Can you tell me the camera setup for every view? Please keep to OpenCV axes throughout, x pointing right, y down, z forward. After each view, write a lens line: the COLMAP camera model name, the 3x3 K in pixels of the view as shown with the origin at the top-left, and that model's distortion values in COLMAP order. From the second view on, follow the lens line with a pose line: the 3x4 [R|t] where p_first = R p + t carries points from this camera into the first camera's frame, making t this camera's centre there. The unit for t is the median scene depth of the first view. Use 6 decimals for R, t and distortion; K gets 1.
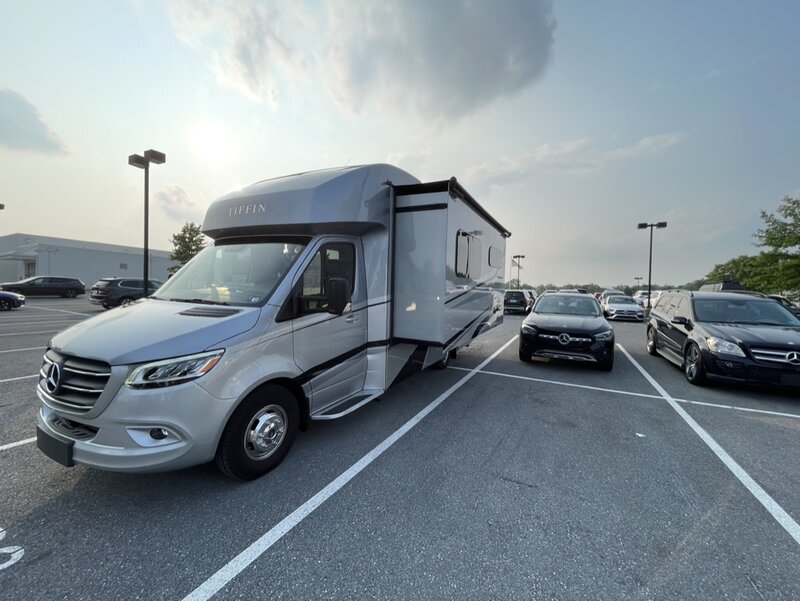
lens RADIAL K [[325.4, 0, 389.4], [0, 325.4, 305.4], [0, 0, 1]] dist [-0.002530, 0.000781]
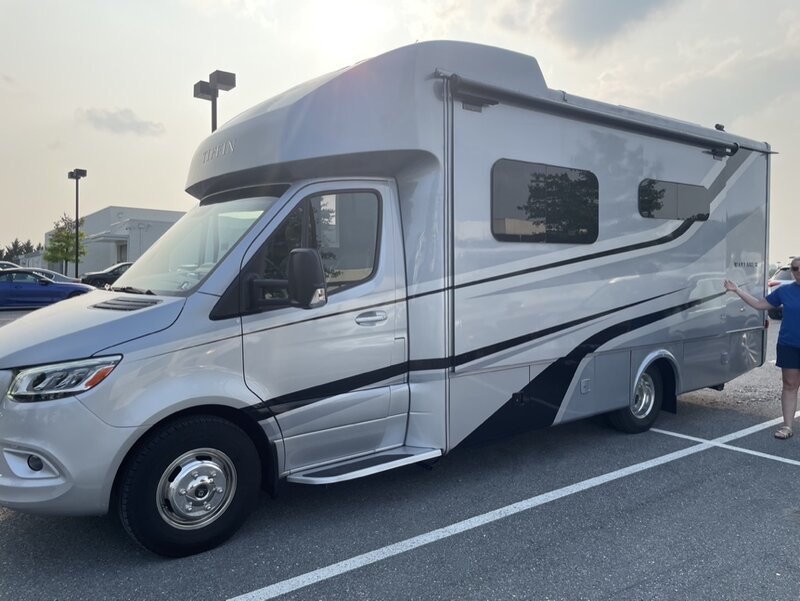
lens RADIAL K [[623.5, 0, 401.0], [0, 623.5, 278.5], [0, 0, 1]] dist [0.055885, -0.044229]
pose [[0.895490, -0.018269, -0.444706, 0.537555], [0.000295, 0.999181, -0.040452, 0.019865], [0.445081, 0.036093, 0.894763, 0.033518]]
